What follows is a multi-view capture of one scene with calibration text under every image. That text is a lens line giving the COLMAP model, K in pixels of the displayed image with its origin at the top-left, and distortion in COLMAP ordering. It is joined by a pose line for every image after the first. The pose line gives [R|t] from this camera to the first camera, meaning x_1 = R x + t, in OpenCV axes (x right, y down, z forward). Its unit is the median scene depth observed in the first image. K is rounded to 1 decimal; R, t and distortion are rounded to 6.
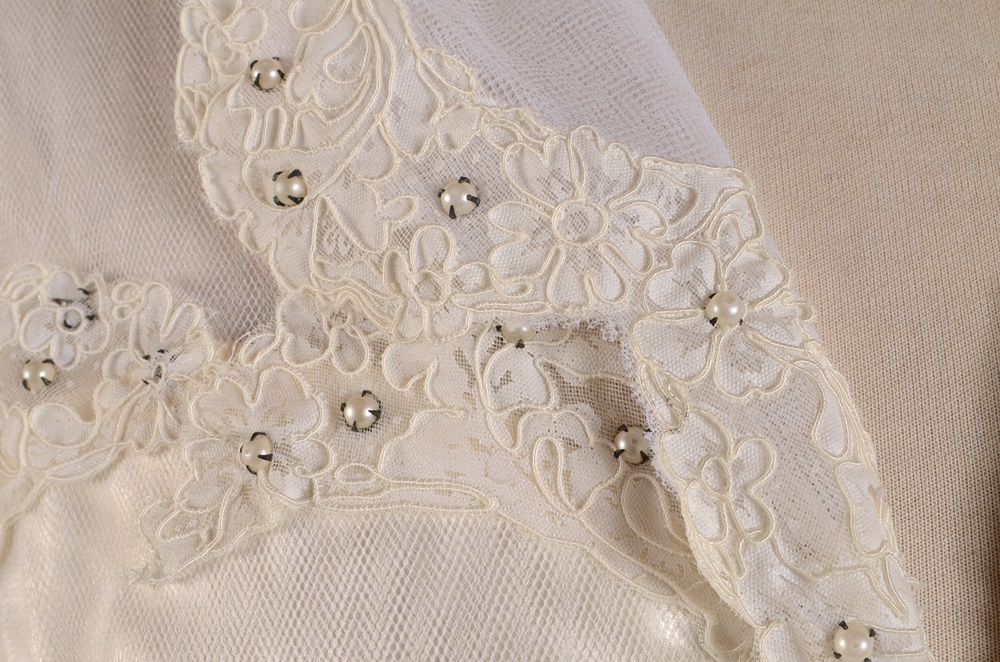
lens RADIAL K [[1636.2, 0, 499.6], [0, 1636.2, 337.5], [0, 0, 1]] dist [-0.011555, 0.000000]
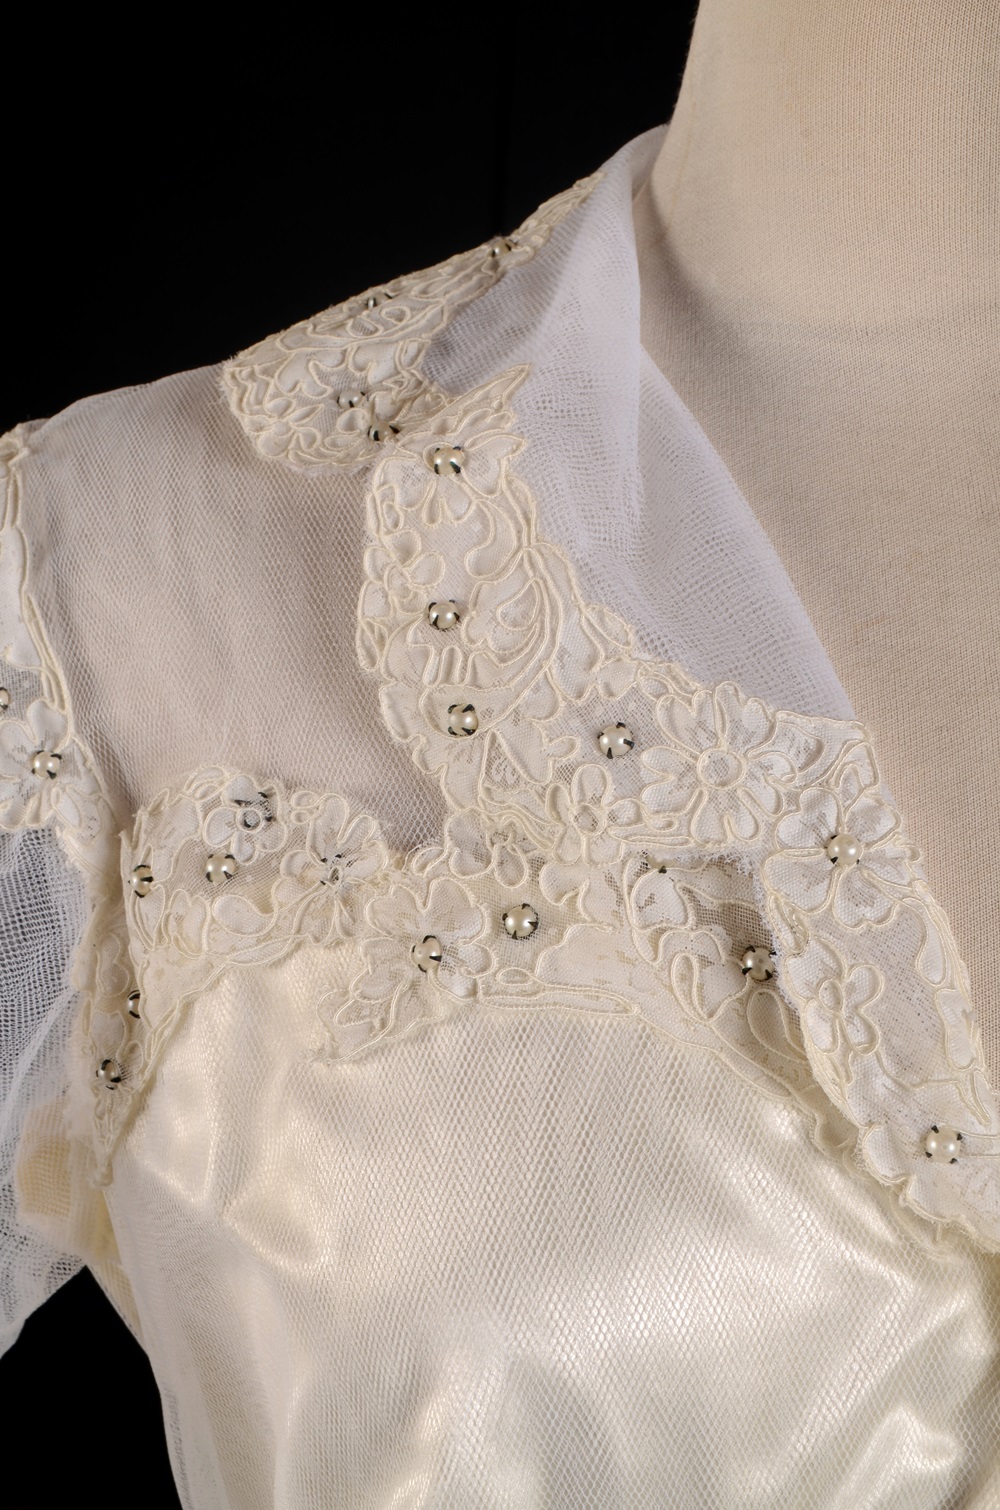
lens RADIAL K [[1924.4, 0, 494.1], [0, 1924.4, 751.9], [0, 0, 1]] dist [-0.042981, 0.000000]
pose [[0.998793, 0.043958, -0.021921, -0.079675], [-0.043975, 0.999033, -0.000282, -0.072993], [0.021888, 0.001245, 0.999760, -0.347690]]
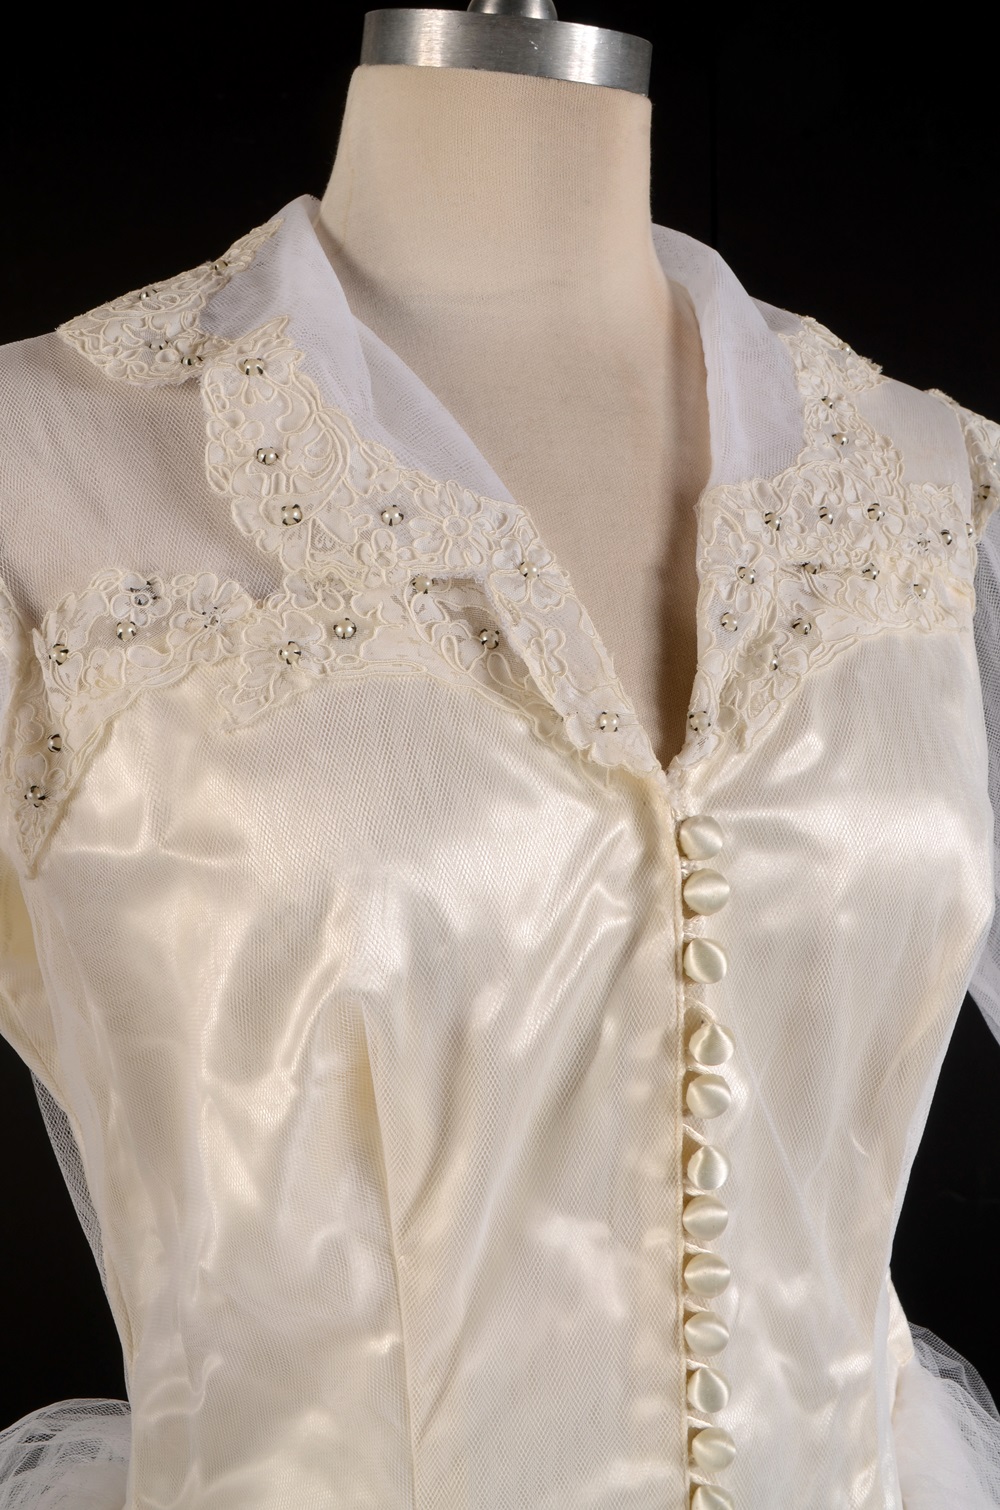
lens RADIAL K [[1645.8, 0, 514.7], [0, 1645.8, 754.0], [0, 0, 1]] dist [-0.070818, 0.000000]
pose [[0.937052, -0.038745, 0.347034, -0.568081], [0.064150, 0.996011, -0.062015, 0.320940], [-0.343247, 0.080374, 0.935800, -0.826973]]
